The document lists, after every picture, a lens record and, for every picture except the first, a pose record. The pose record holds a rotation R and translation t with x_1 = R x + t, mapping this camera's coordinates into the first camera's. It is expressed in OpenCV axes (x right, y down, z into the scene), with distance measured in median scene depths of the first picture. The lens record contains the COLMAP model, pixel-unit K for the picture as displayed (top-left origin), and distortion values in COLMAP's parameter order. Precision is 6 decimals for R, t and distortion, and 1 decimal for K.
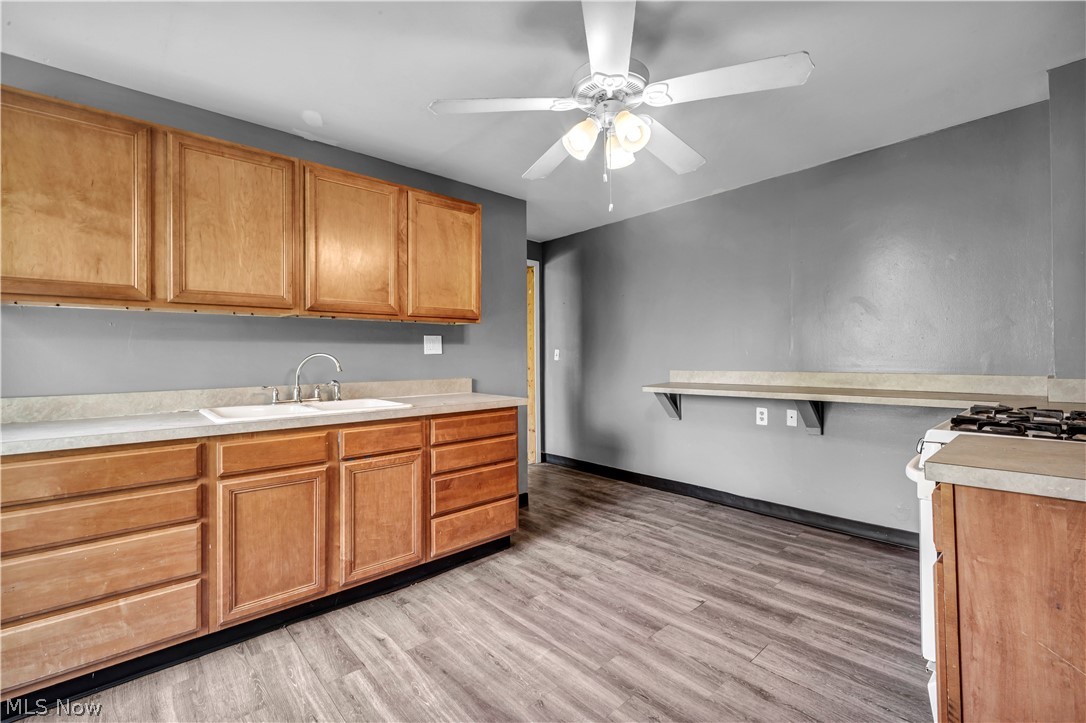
lens RADIAL K [[468.8, 0, 547.0], [0, 468.8, 355.4], [0, 0, 1]] dist [0.006968, -0.001621]
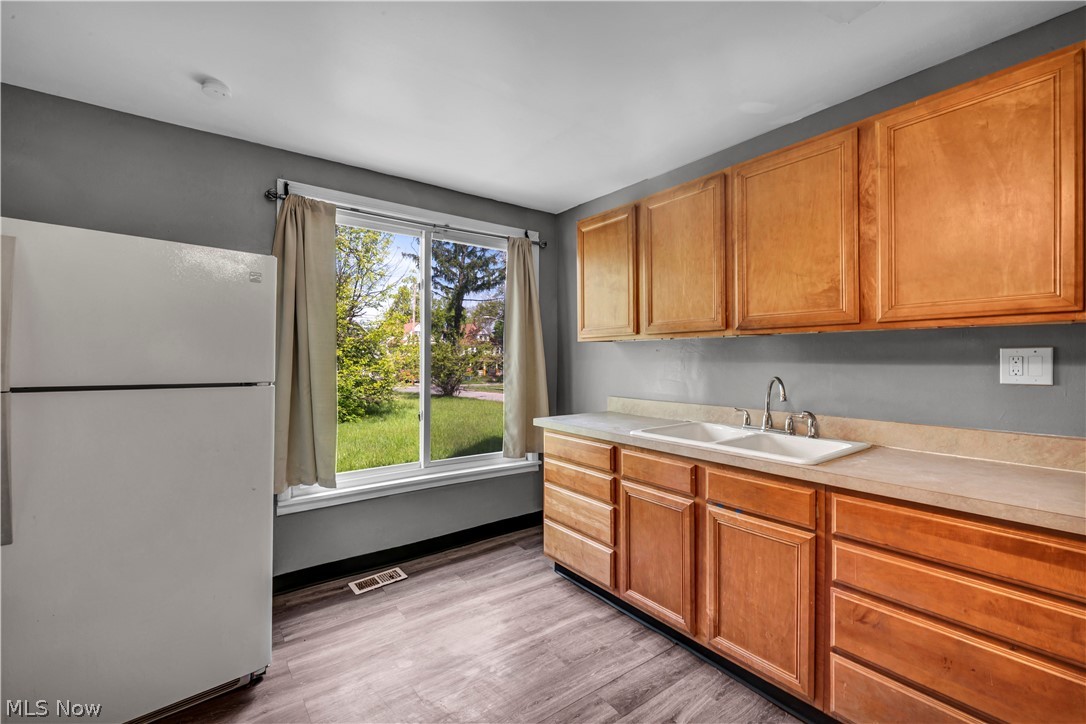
lens RADIAL K [[468.8, 0, 537.9], [0, 468.8, 358.3], [0, 0, 1]] dist [0.006968, -0.001621]
pose [[-0.095199, 0.010613, -0.995402, 0.449035], [0.003946, 0.999939, 0.010284, -0.054379], [0.995450, -0.002949, -0.095235, 0.734090]]
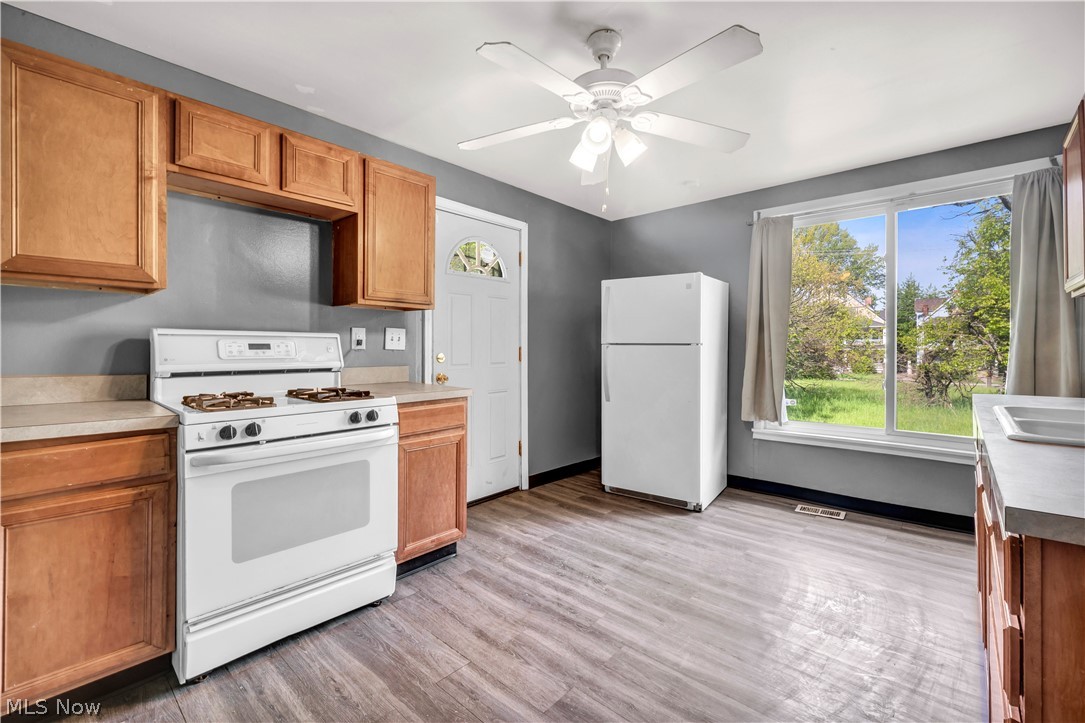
lens RADIAL K [[468.4, 0, 547.3], [0, 468.4, 351.8], [0, 0, 1]] dist [0.006968, -0.001621]
pose [[-0.993924, 0.011808, -0.109437, 0.298861], [0.011127, 0.999915, 0.006826, 0.004158], [0.109508, 0.005567, -0.993970, 1.579795]]
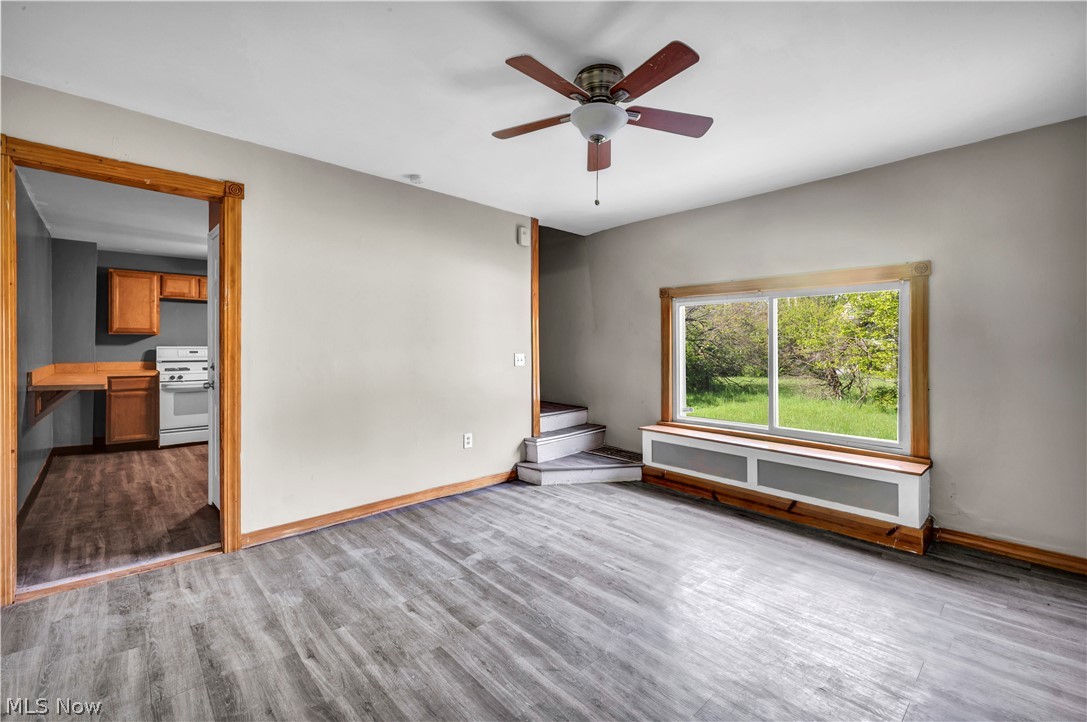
lens RADIAL K [[462.3, 0, 543.8], [0, 462.3, 350.3], [0, 0, 1]] dist [0.006796, -0.002059]
pose [[-0.999433, 0.007243, -0.032878, -1.195066], [0.007028, 0.999953, 0.006656, -0.021275], [0.032924, 0.006421, -0.999437, 3.355155]]
